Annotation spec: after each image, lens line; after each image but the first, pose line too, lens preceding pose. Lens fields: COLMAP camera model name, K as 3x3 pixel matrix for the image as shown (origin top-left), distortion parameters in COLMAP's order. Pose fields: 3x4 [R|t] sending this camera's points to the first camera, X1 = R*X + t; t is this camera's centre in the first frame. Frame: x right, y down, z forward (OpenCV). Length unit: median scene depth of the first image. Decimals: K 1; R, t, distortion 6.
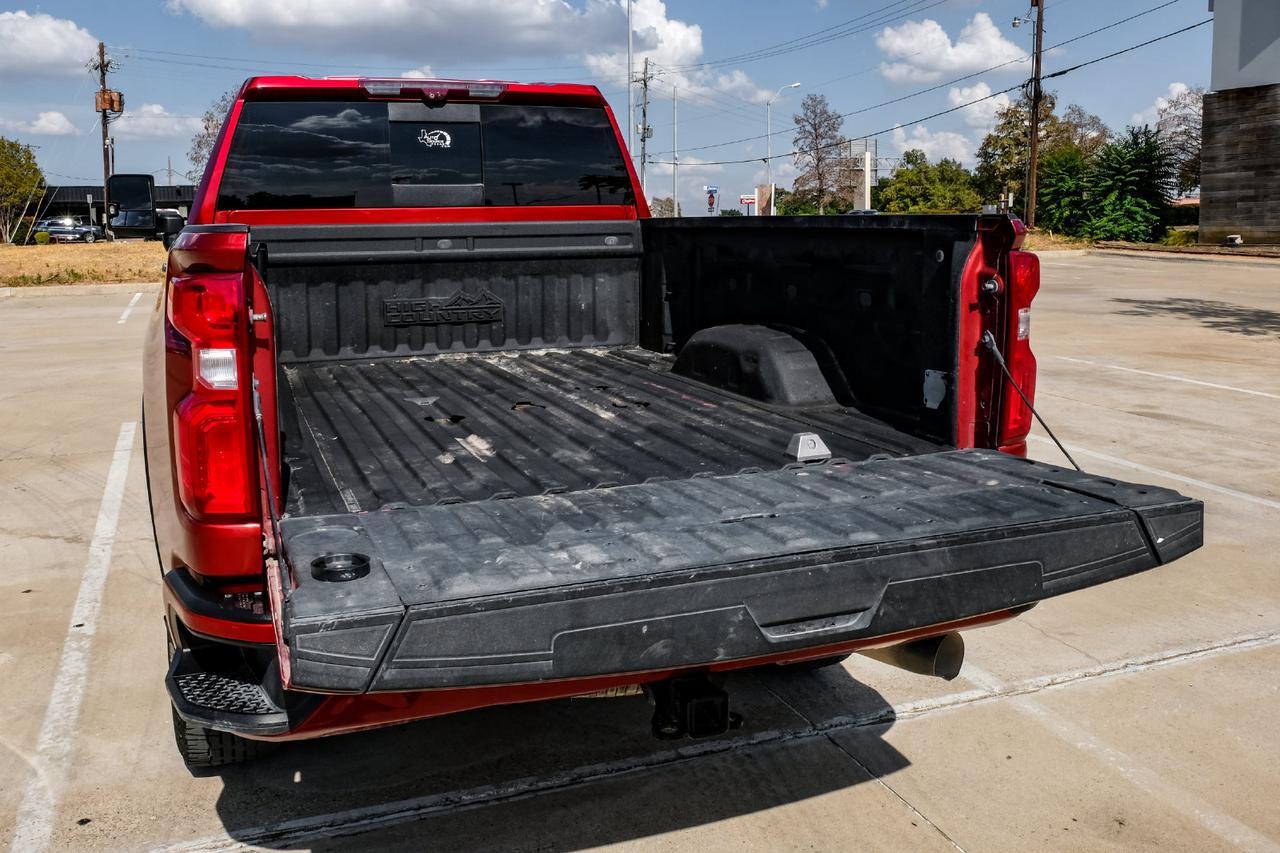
lens RADIAL K [[1069.1, 0, 596.9], [0, 1069.1, 346.8], [0, 0, 1]] dist [-0.019425, 0.017083]
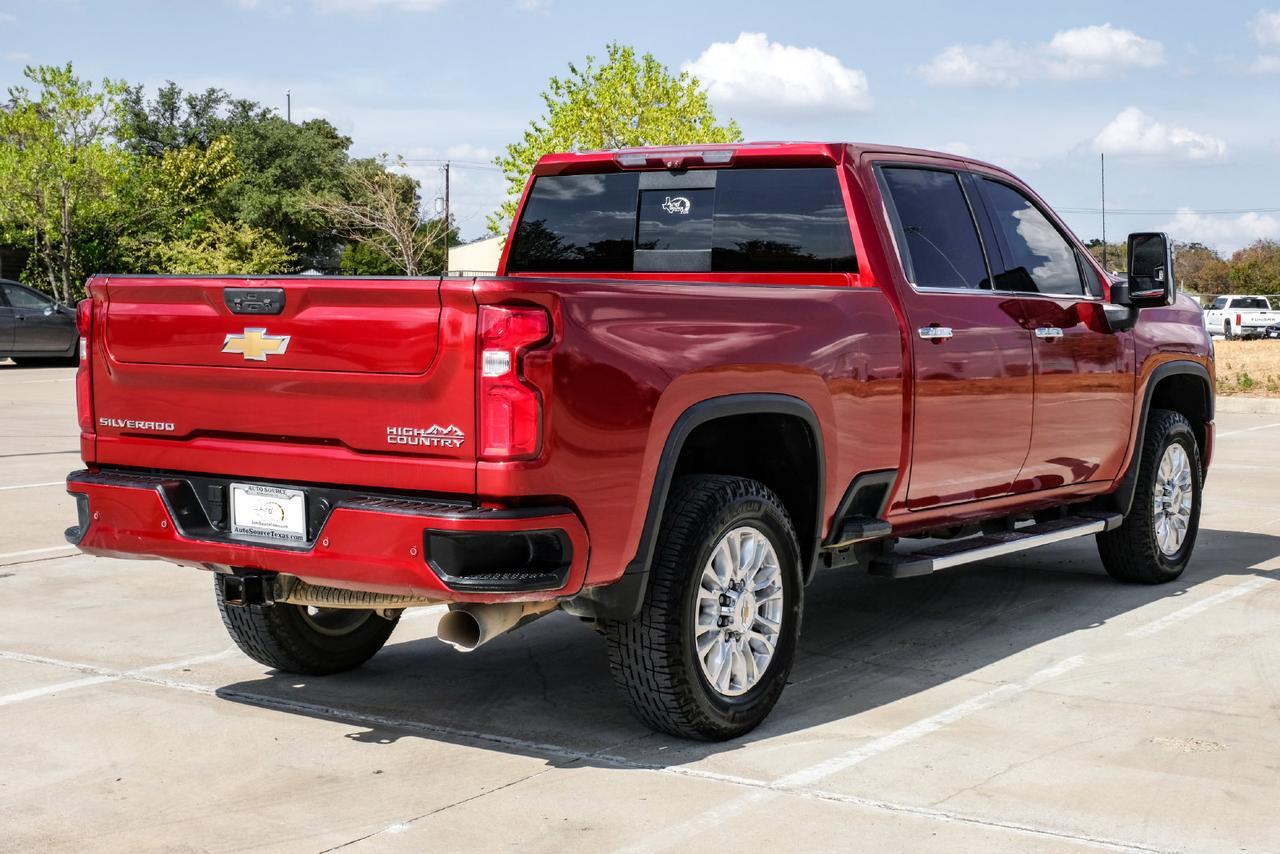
lens RADIAL K [[2141.2, 0, 618.7], [0, 2141.2, 402.7], [0, 0, 1]] dist [0.044519, 0.000000]
pose [[0.570748, 0.060455, -0.818897, 1.471603], [-0.121244, 0.992559, -0.011228, 0.019359], [0.812125, 0.105695, 0.573831, -0.185864]]
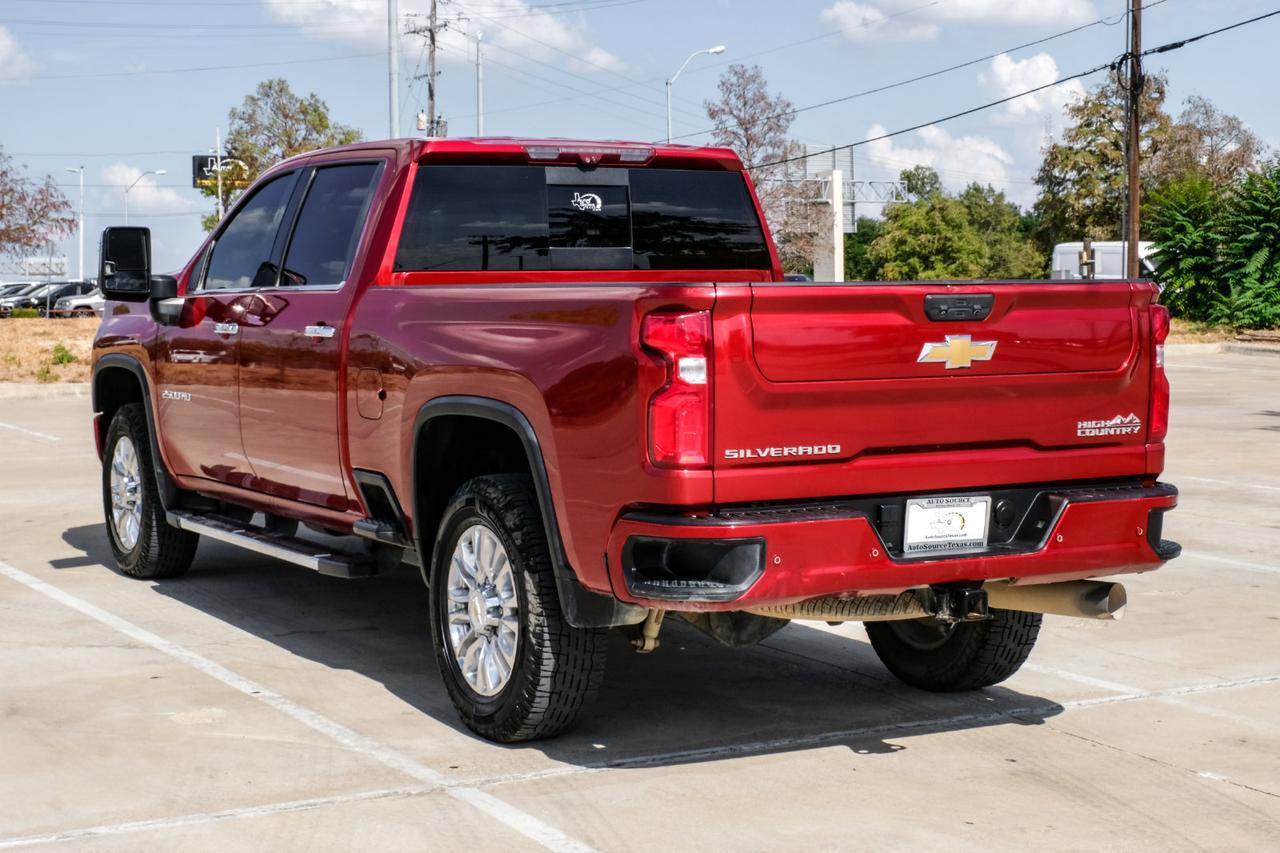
lens RADIAL K [[2141.2, 0, 669.8], [0, 2141.2, 375.0], [0, 0, 1]] dist [0.044519, 0.000000]
pose [[0.984785, -0.000716, 0.173775, -0.419485], [0.014719, 0.996742, -0.079306, 0.125253], [-0.173152, 0.080658, 0.981587, -0.957730]]
